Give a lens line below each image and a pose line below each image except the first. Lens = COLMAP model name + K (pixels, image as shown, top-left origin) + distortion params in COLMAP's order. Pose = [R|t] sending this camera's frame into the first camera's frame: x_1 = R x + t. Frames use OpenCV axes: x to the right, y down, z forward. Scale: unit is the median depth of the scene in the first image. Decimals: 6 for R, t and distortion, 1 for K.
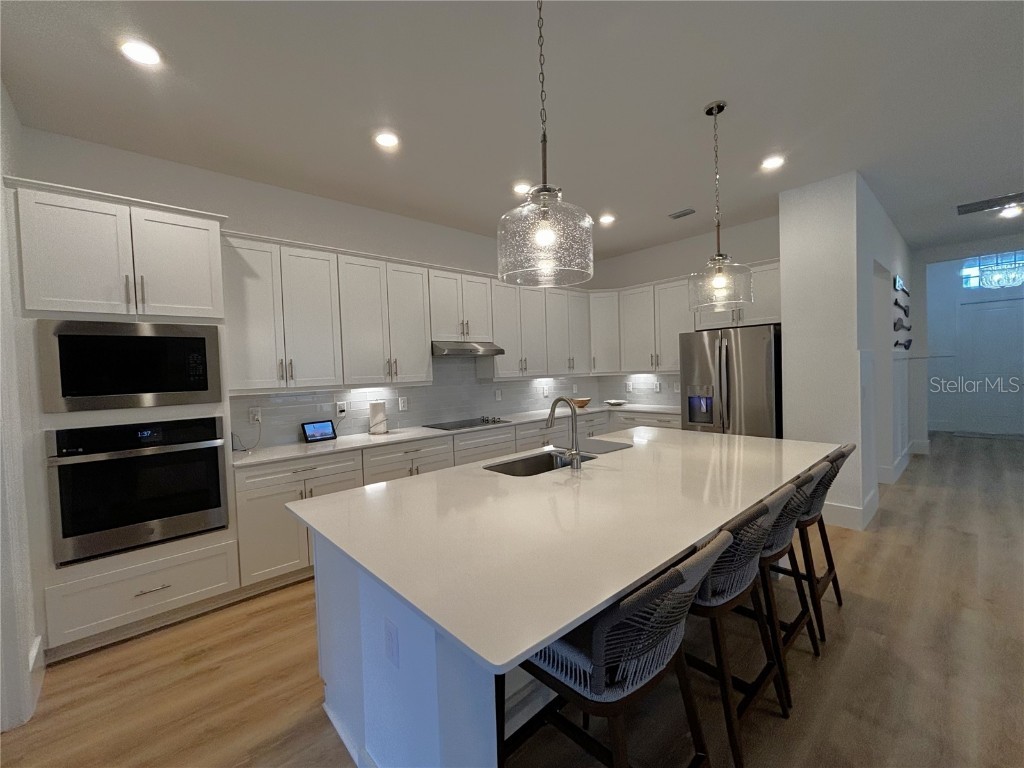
lens RADIAL K [[420.9, 0, 510.7], [0, 420.9, 382.5], [0, 0, 1]] dist [0.000726, -0.000685]
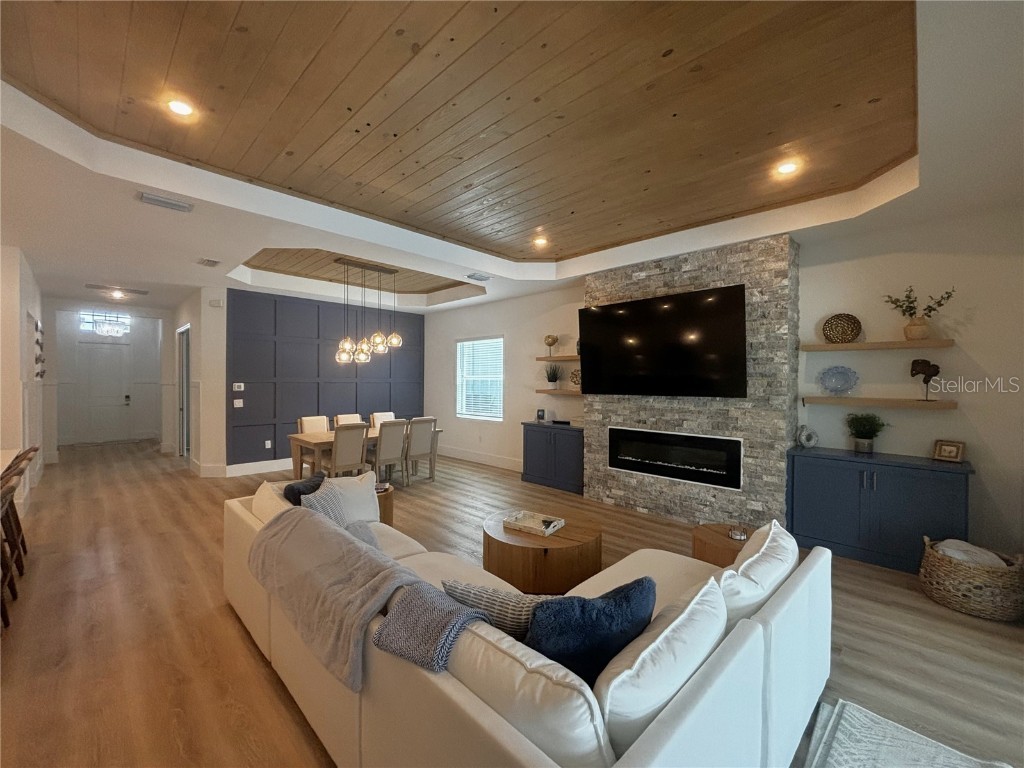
lens RADIAL K [[420.9, 0, 508.5], [0, 420.9, 382.7], [0, 0, 1]] dist [0.000726, -0.000685]
pose [[-0.060846, 0.028256, 0.997747, -0.695692], [0.024594, 0.999338, -0.026802, 0.001748], [-0.997844, 0.022908, -0.061500, -0.534226]]
